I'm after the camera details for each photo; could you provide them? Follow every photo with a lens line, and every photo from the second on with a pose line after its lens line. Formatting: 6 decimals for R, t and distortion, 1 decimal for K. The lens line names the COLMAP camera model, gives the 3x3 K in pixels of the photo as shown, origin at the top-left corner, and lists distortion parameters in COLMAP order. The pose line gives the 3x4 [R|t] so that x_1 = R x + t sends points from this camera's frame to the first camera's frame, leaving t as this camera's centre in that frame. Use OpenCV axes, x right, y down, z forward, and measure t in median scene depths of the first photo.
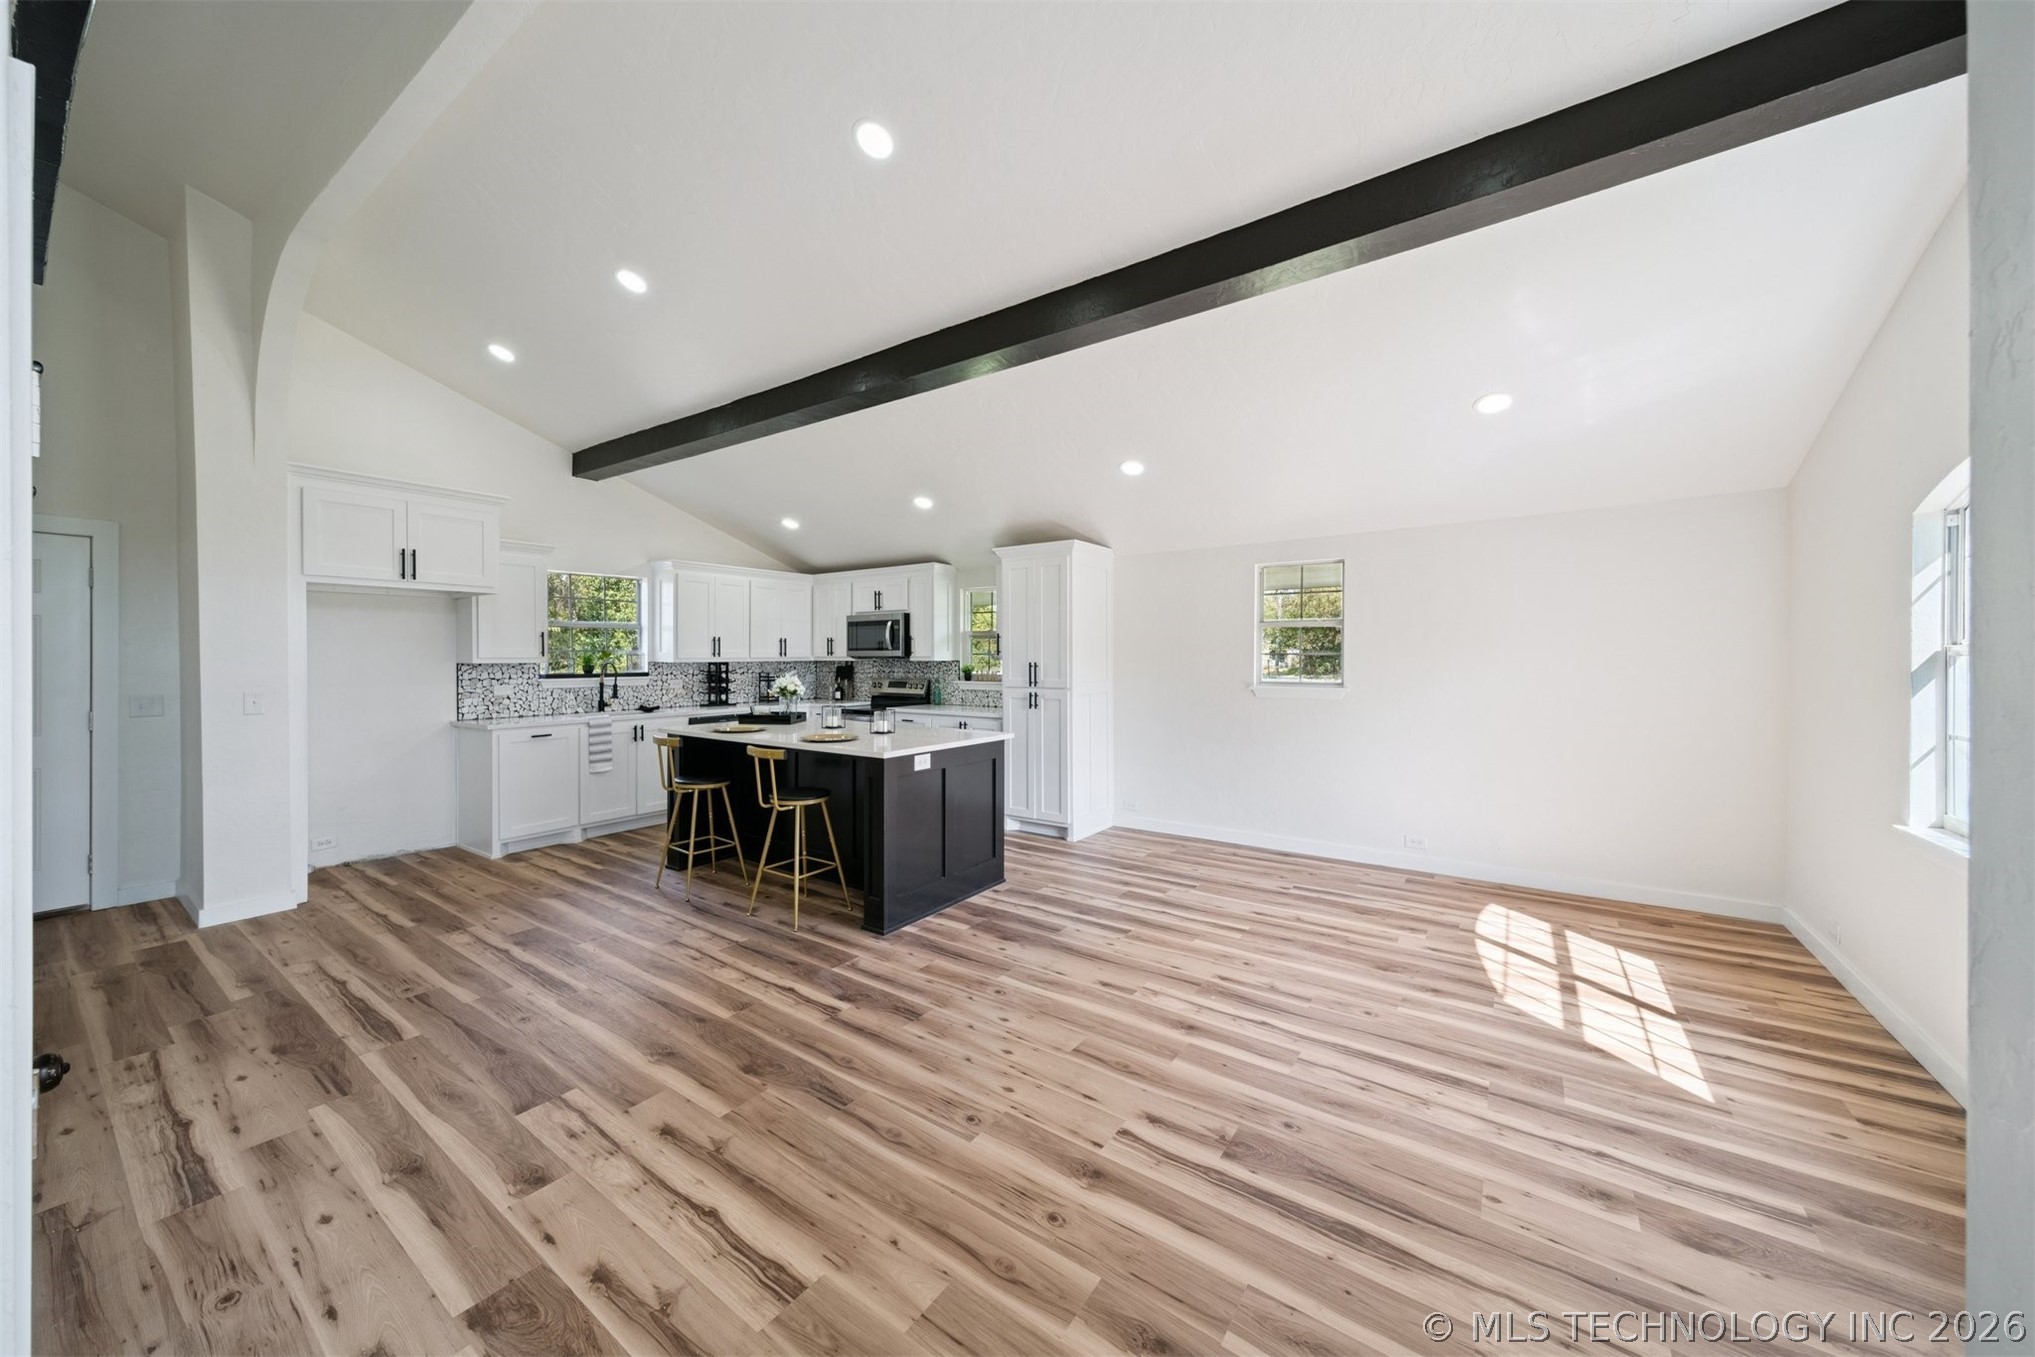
lens RADIAL K [[720.0, 0, 1007.8], [0, 720.0, 659.1], [0, 0, 1]] dist [0.017365, -0.004300]
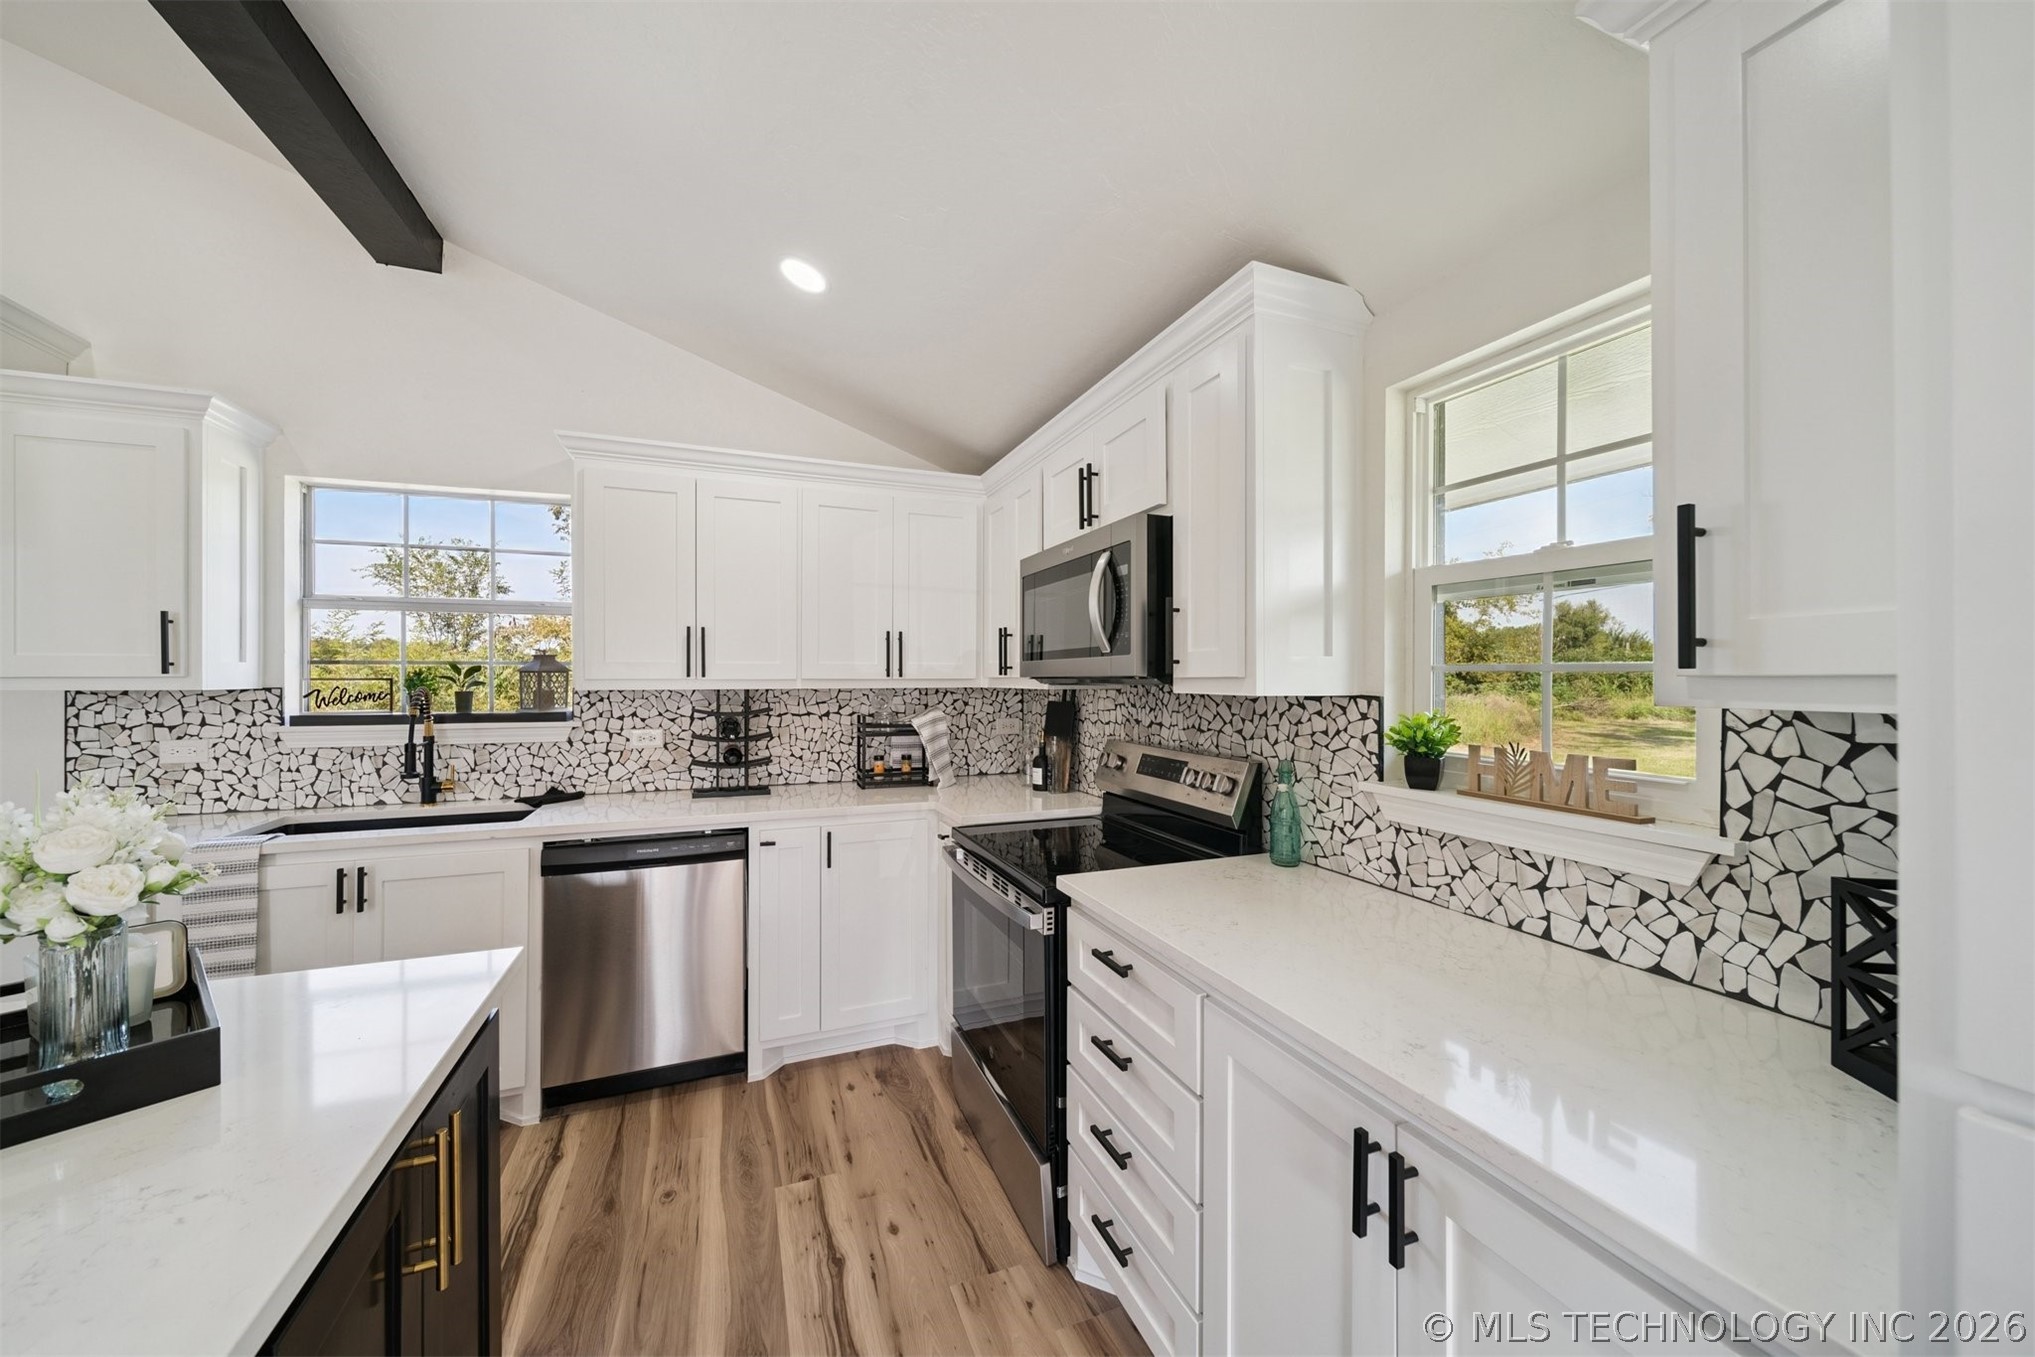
lens RADIAL K [[715.9, 0, 999.0], [0, 715.9, 670.5], [0, 0, 1]] dist [-0.000974, -0.000297]
pose [[0.832391, -0.002556, -0.554182, -0.075364], [-0.005974, 0.999890, -0.013584, -0.004076], [0.554156, 0.014617, 0.832285, 1.335469]]
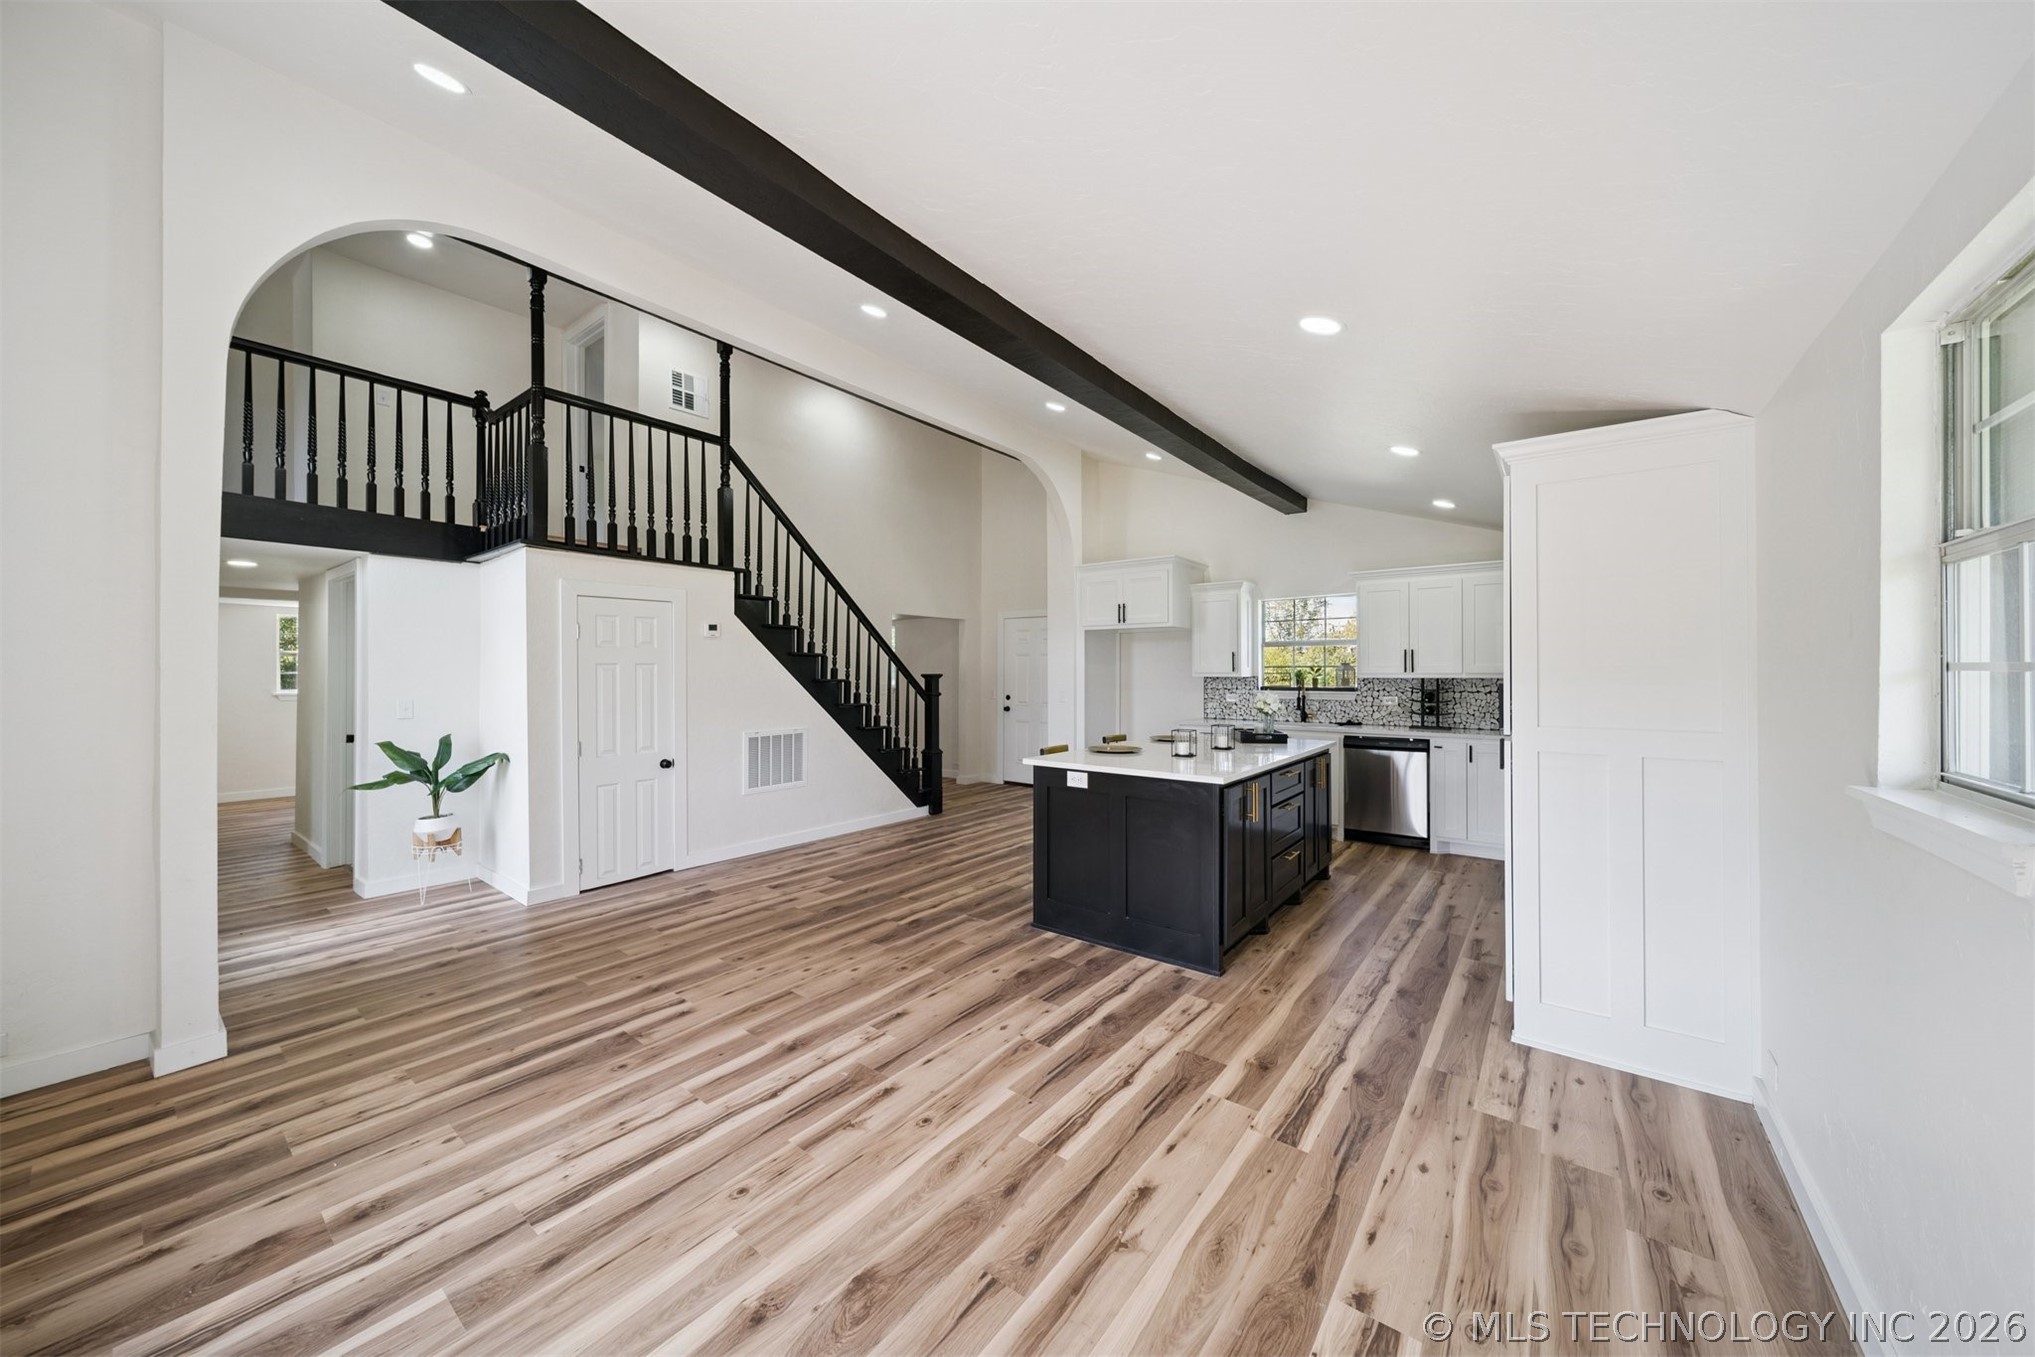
lens RADIAL K [[715.9, 0, 999.0], [0, 715.9, 670.5], [0, 0, 1]] dist [-0.000974, -0.000297]
pose [[-0.051824, -0.000497, -0.998656, 0.868912], [-0.004588, 0.999989, -0.000260, -0.004542], [0.998646, 0.004569, -0.051825, 0.954442]]
